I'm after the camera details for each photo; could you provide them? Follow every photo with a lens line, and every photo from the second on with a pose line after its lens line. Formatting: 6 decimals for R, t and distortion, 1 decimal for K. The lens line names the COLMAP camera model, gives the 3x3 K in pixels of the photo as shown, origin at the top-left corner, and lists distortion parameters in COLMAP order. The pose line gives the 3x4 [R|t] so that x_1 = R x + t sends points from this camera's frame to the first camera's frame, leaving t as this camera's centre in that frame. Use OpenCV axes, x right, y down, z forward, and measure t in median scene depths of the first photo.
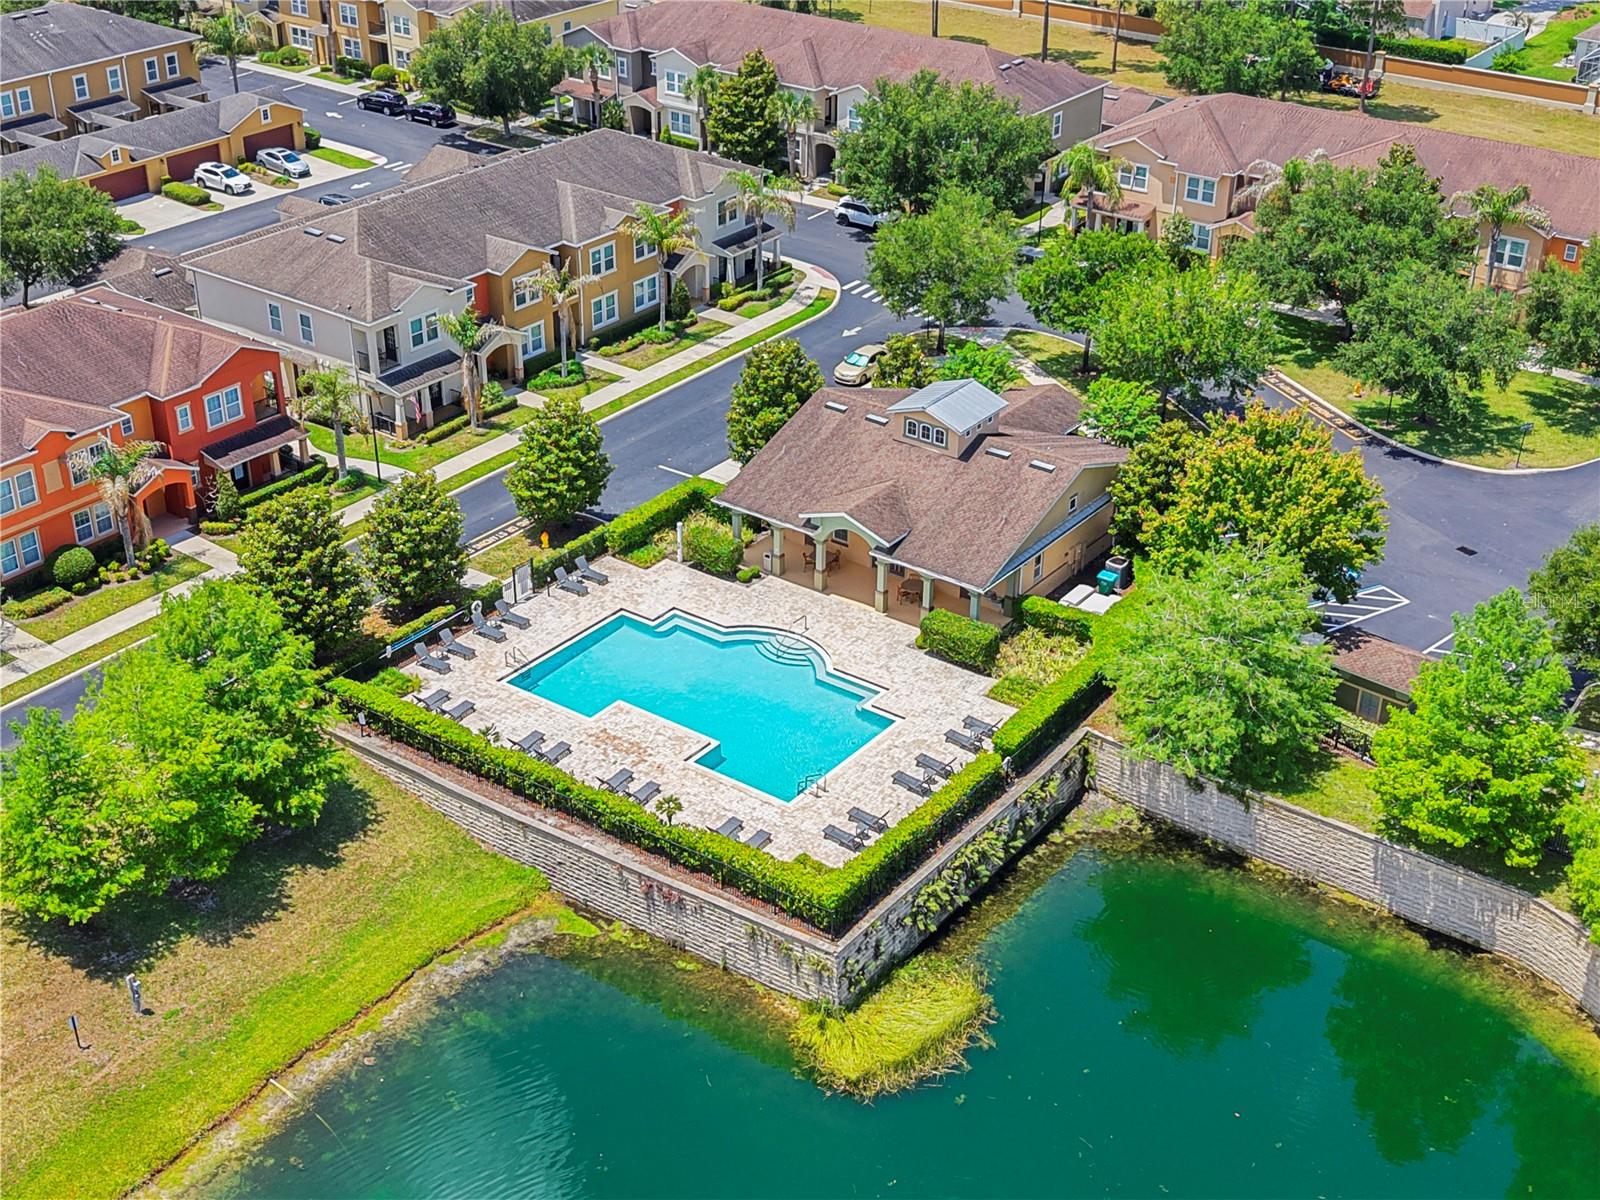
lens RADIAL K [[1996.7, 0, 800.0], [0, 1996.7, 600.0], [0, 0, 1]] dist [0.204818, -0.712474]
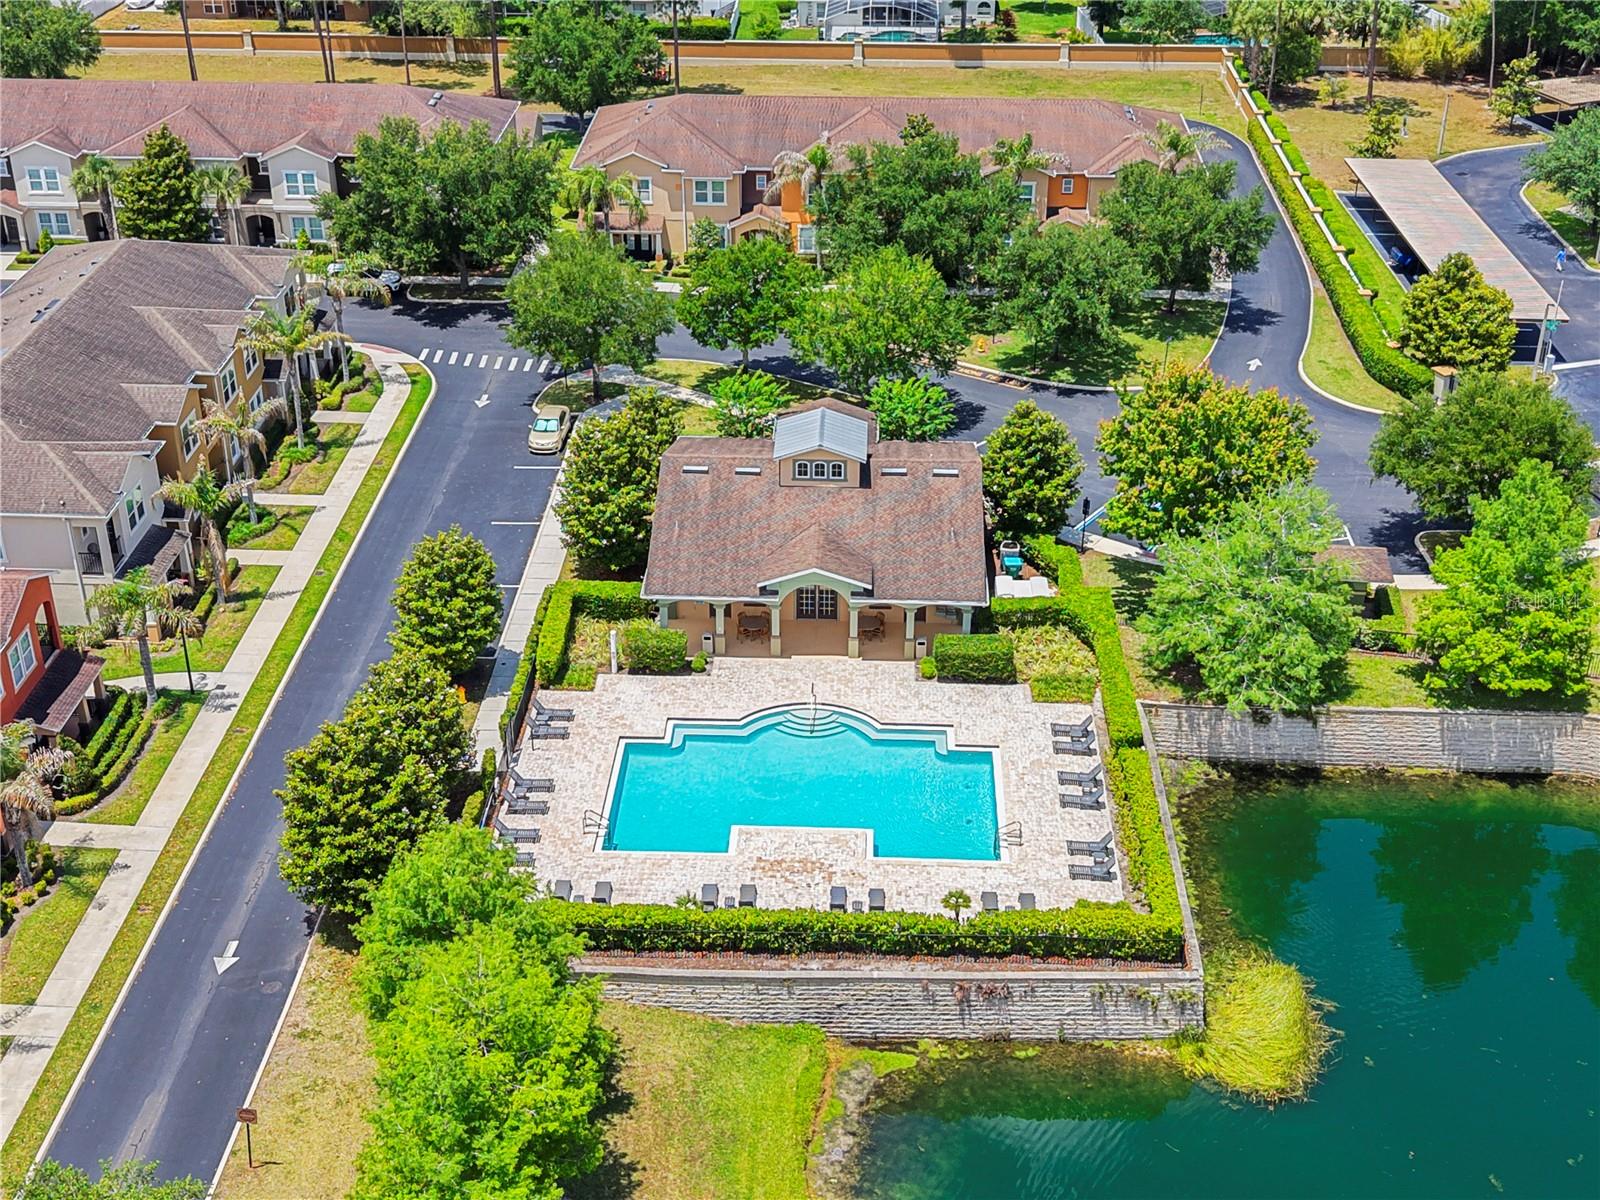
lens RADIAL K [[1996.7, 0, 800.0], [0, 1996.7, 600.0], [0, 0, 1]] dist [0.204818, -0.712474]
pose [[0.829520, -0.274804, 0.486190, -0.432593], [0.273710, 0.958885, 0.074986, -0.098012], [-0.486806, 0.070873, 0.870630, 0.161194]]
